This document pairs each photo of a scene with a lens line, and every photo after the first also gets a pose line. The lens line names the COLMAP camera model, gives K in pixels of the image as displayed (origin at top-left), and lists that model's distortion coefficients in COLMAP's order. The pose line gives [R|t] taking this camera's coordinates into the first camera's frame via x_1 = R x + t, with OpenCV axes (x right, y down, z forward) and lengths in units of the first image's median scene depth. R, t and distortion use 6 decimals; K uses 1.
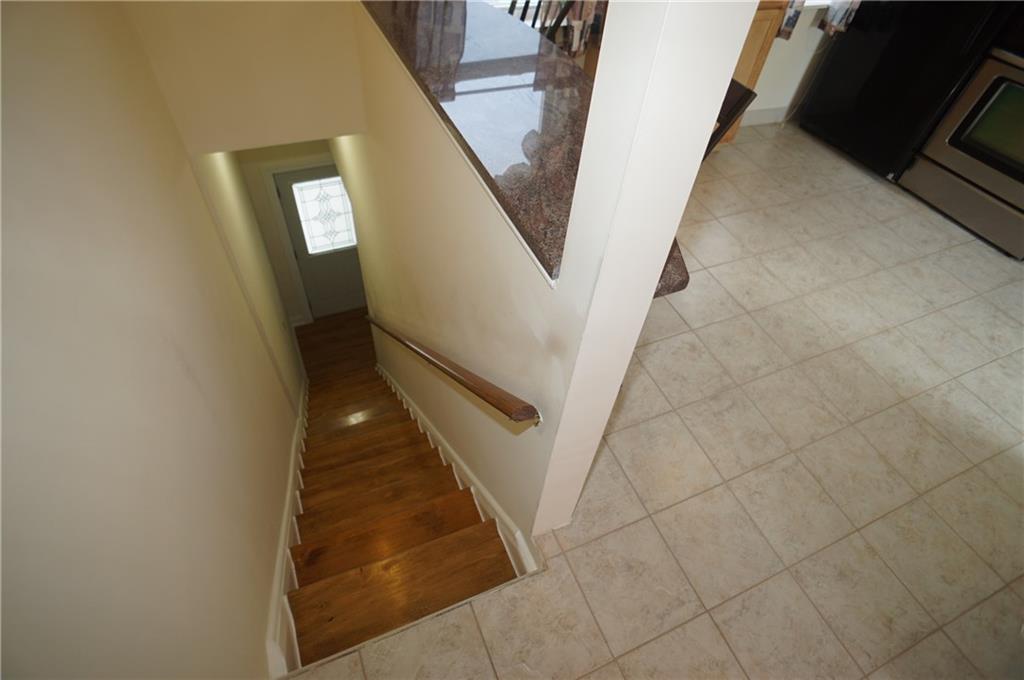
lens RADIAL K [[543.4, 0, 506.4], [0, 543.4, 332.8], [0, 0, 1]] dist [-0.048752, 0.040879]
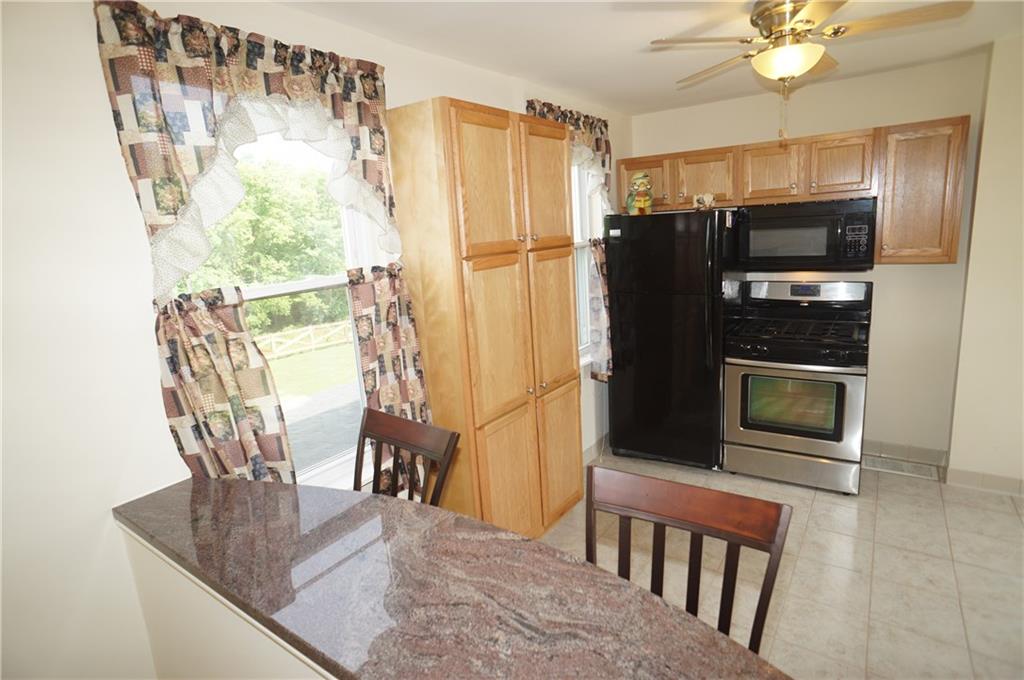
lens RADIAL K [[543.4, 0, 506.4], [0, 543.4, 332.8], [0, 0, 1]] dist [-0.048752, 0.040879]
pose [[0.843609, -0.229466, 0.485458, -0.100593], [0.474914, 0.740731, -0.475158, -0.190050], [-0.250561, 0.631398, 0.733864, 0.154021]]
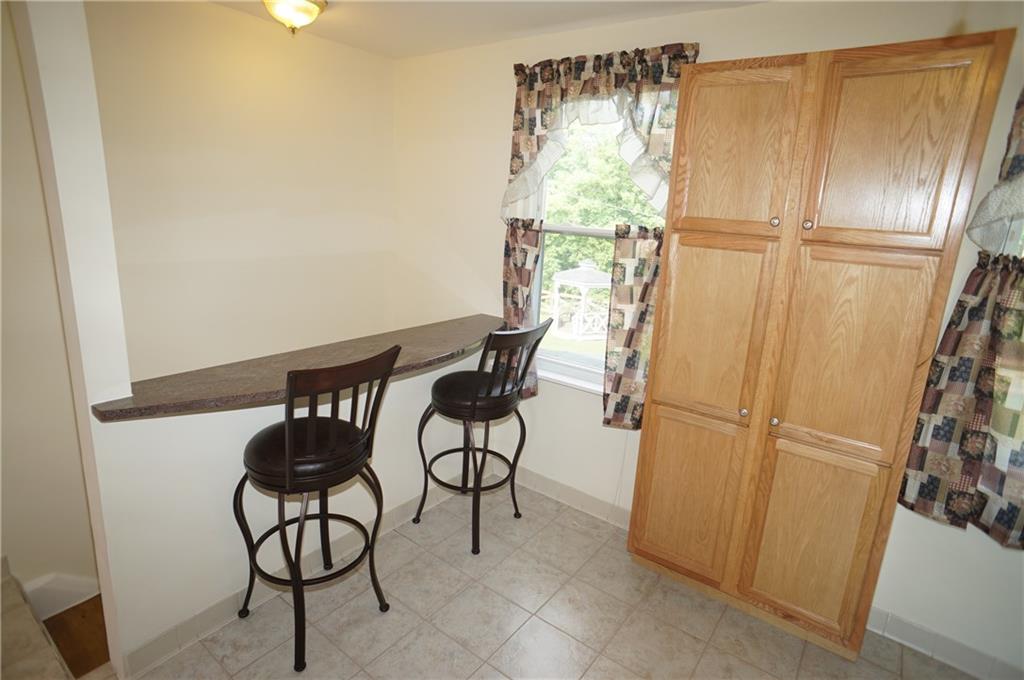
lens RADIAL K [[543.4, 0, 506.4], [0, 543.4, 332.8], [0, 0, 1]] dist [-0.048752, 0.040879]
pose [[0.496830, 0.153342, -0.854193, 0.720759], [-0.661736, 0.703743, -0.258556, -0.208394], [0.561485, 0.693709, 0.451113, 0.282810]]
